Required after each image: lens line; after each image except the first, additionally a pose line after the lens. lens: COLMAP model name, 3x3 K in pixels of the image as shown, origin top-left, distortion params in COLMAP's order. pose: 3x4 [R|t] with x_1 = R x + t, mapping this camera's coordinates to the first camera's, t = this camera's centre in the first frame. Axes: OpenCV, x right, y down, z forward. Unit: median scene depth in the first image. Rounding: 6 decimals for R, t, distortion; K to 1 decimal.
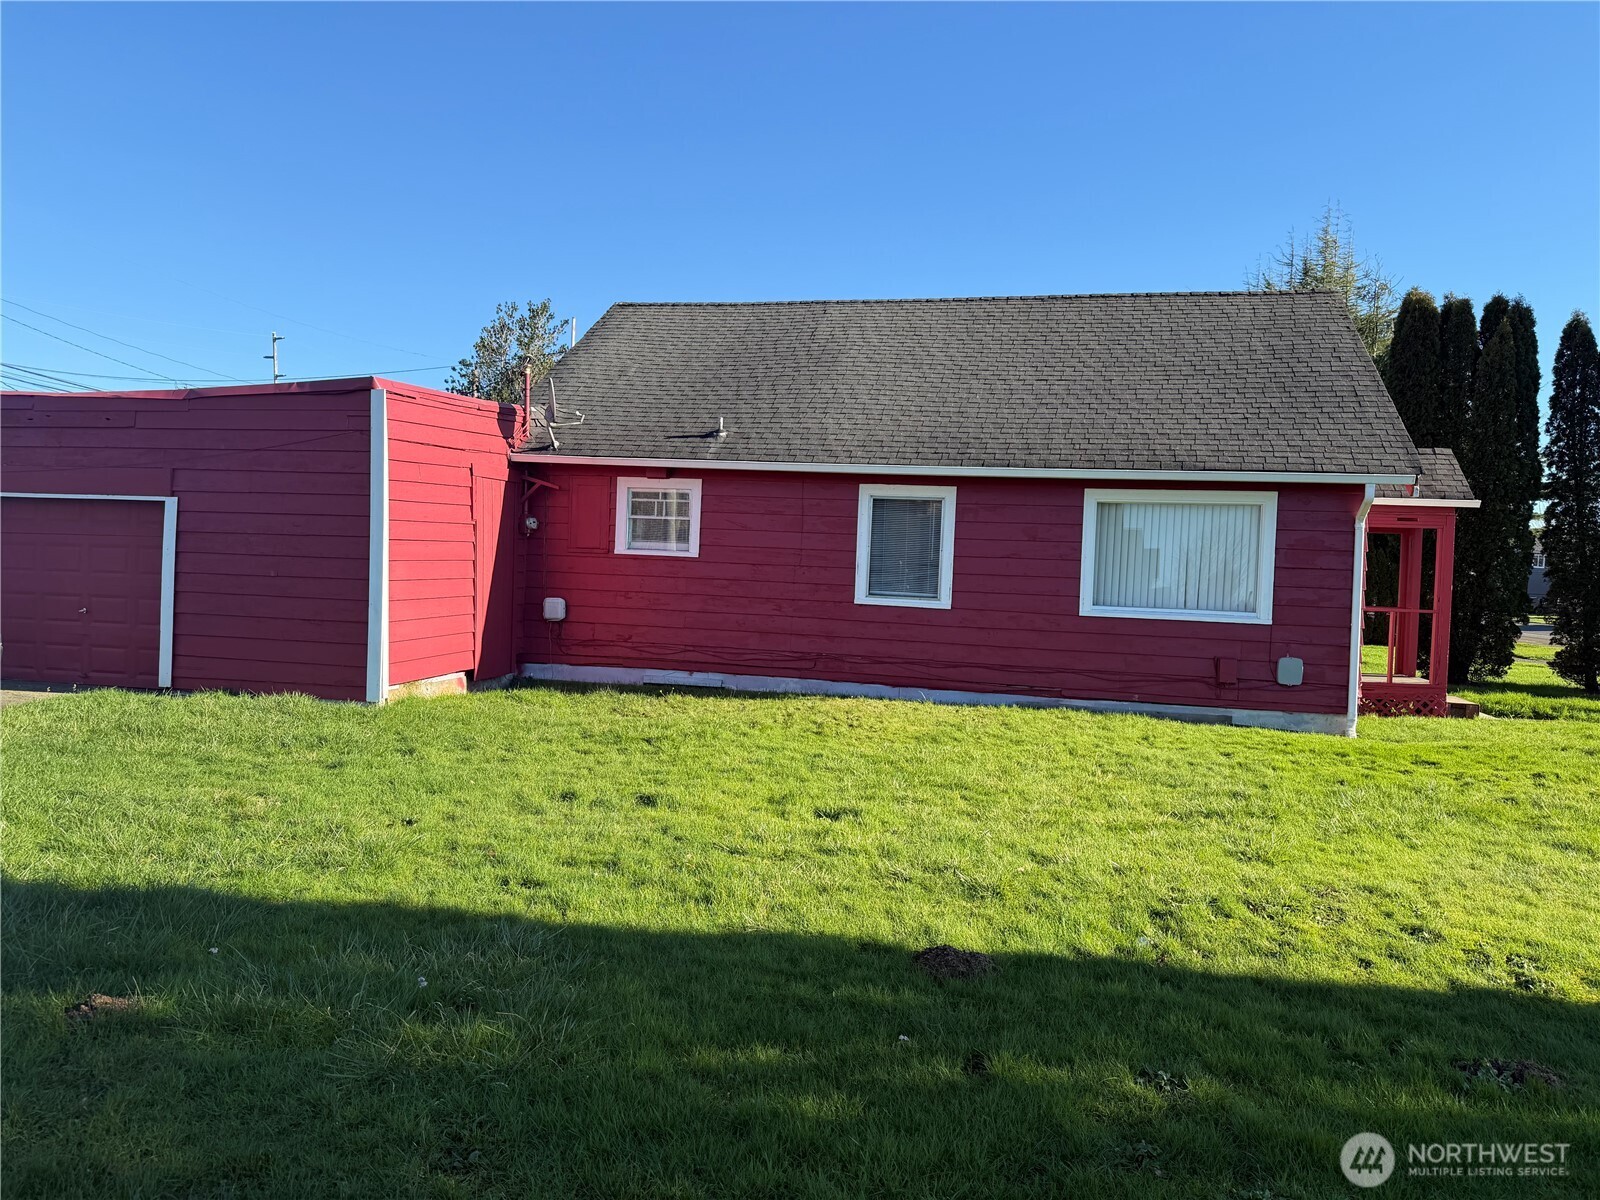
lens RADIAL K [[1109.6, 0, 804.1], [0, 1109.6, 597.1], [0, 0, 1]] dist [0.052658, -0.080282]
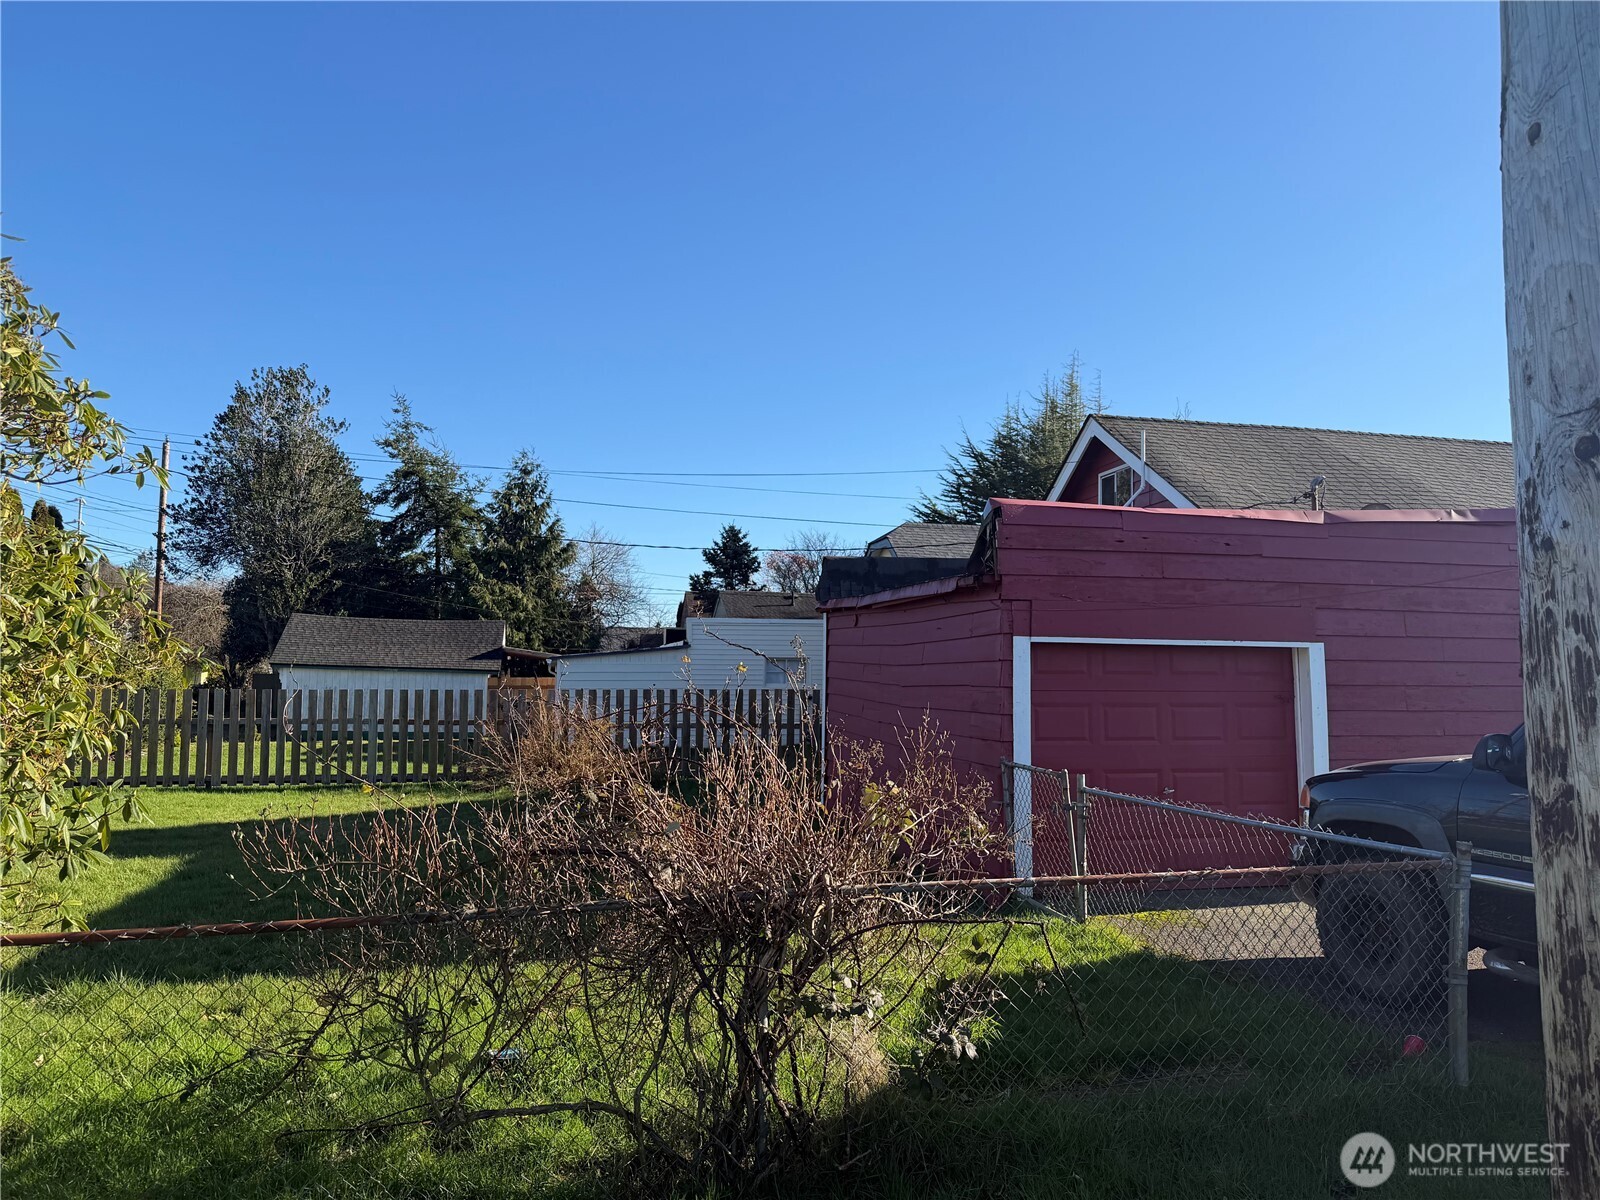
lens RADIAL K [[1109.6, 0, 804.1], [0, 1109.6, 597.1], [0, 0, 1]] dist [0.052658, -0.080282]
pose [[0.898727, 0.003921, 0.438492, -1.243334], [0.033891, 0.996348, -0.078372, -0.070775], [-0.437197, 0.085296, 0.895312, 0.429633]]
